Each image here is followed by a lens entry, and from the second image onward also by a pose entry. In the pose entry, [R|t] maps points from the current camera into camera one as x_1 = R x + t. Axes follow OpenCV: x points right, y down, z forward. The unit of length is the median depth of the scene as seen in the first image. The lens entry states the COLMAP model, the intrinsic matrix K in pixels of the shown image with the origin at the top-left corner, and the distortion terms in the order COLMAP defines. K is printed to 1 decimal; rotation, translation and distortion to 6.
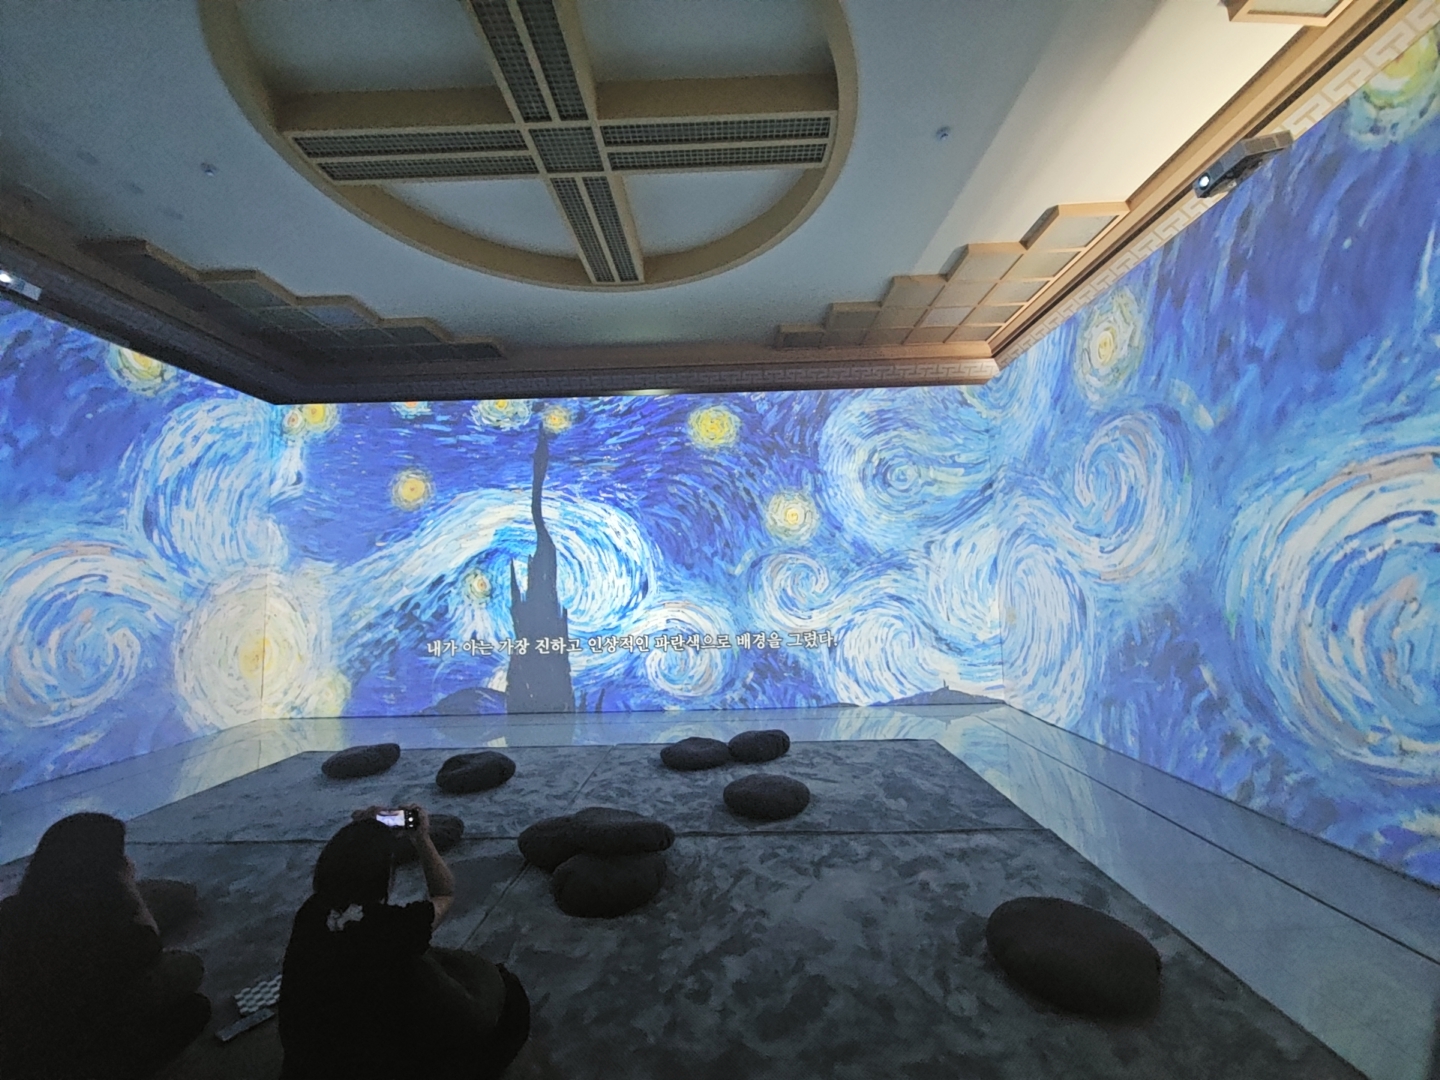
lens RADIAL K [[592.9, 0, 723.4], [0, 592.9, 530.8], [0, 0, 1]] dist [0.018220, -0.010449]
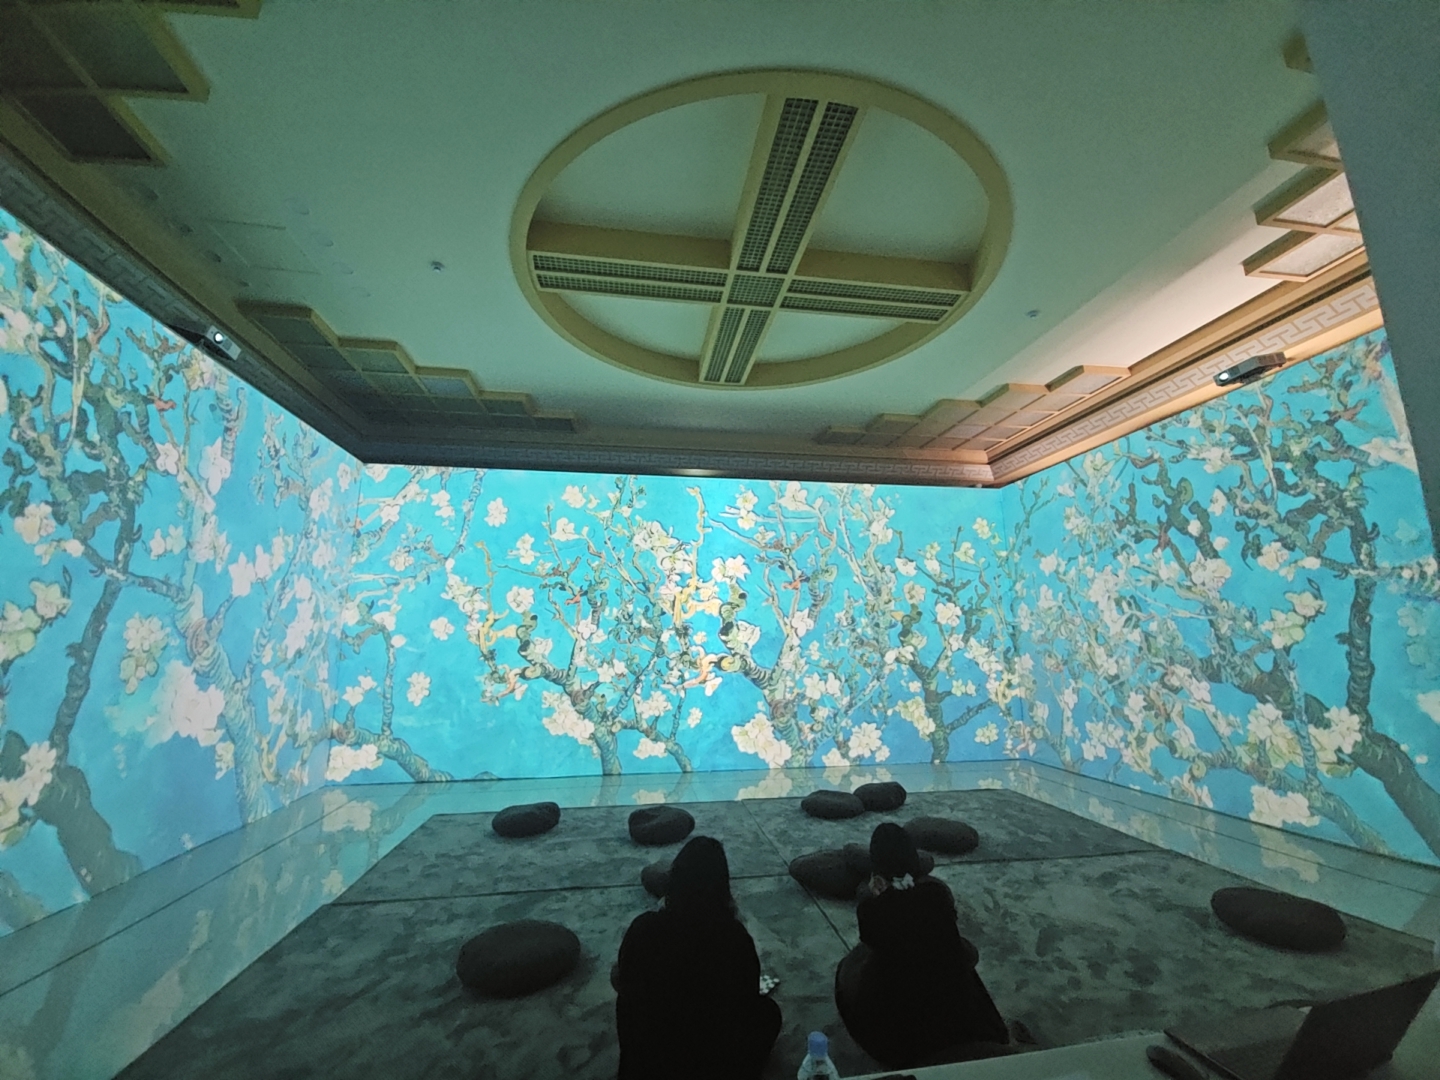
lens RADIAL K [[592.9, 0, 723.4], [0, 592.9, 530.8], [0, 0, 1]] dist [0.018220, -0.010449]
pose [[0.983715, 0.052693, 0.171836, -0.347350], [-0.034232, 0.993487, -0.108678, -0.009218], [-0.176443, 0.101025, 0.979113, -0.091678]]
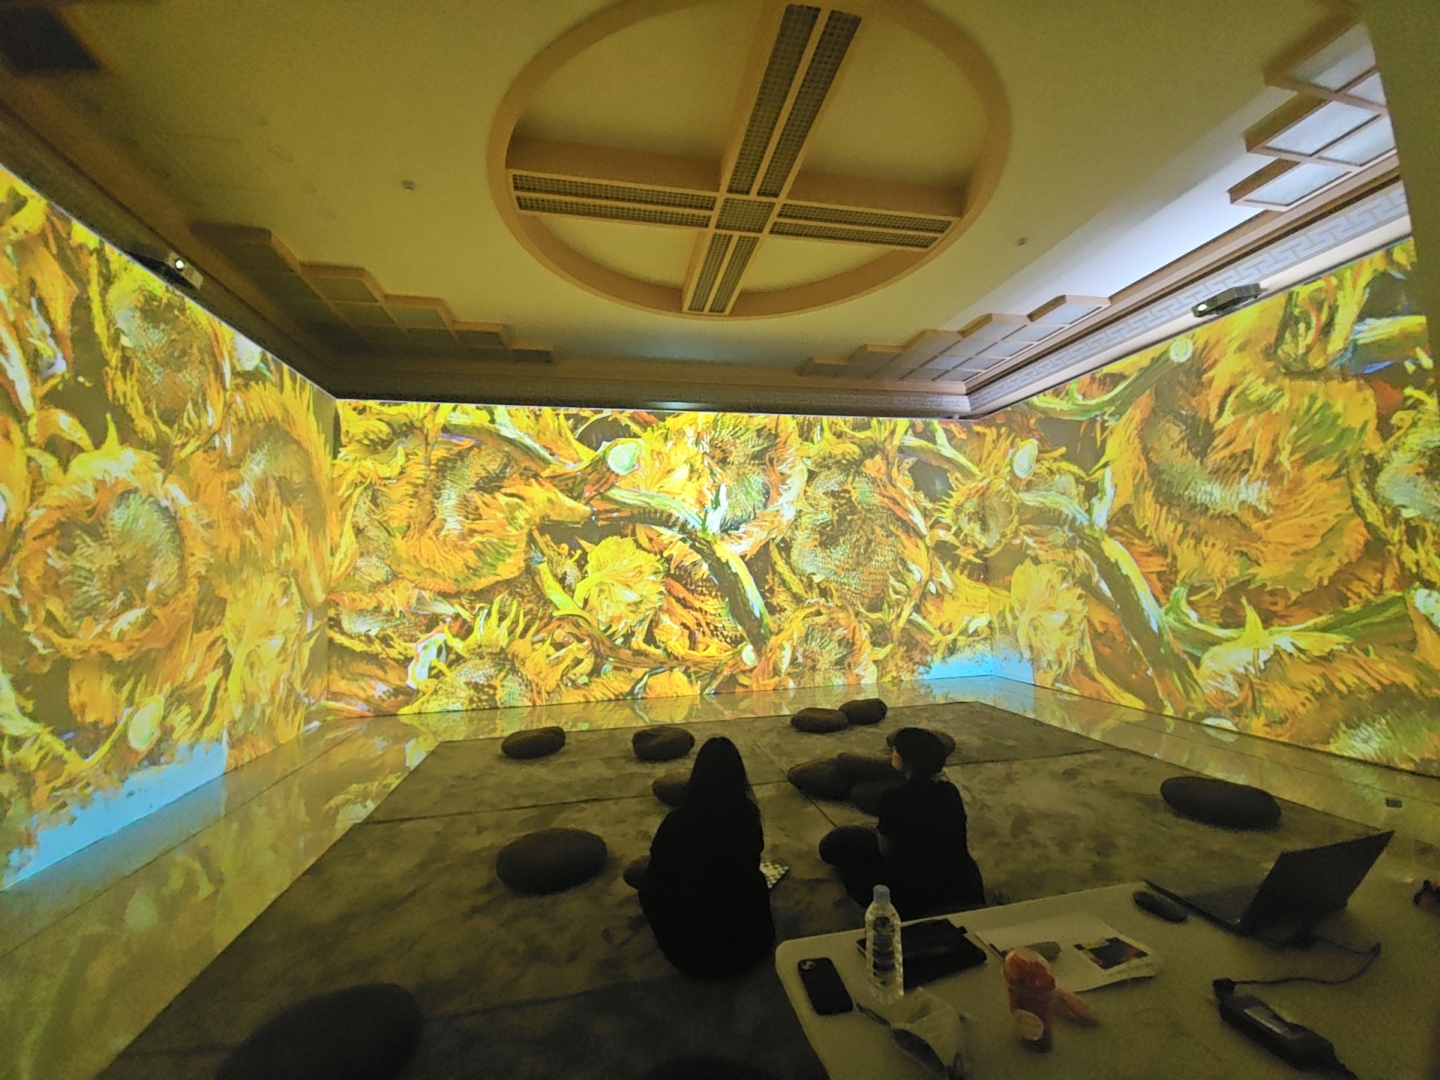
lens RADIAL K [[592.9, 0, 723.4], [0, 592.9, 530.8], [0, 0, 1]] dist [0.018220, -0.010449]
pose [[0.974489, 0.016199, 0.223851, -0.380197], [-0.017032, 0.999853, 0.001792, -0.008281], [-0.223789, -0.005559, 0.974622, -0.101530]]
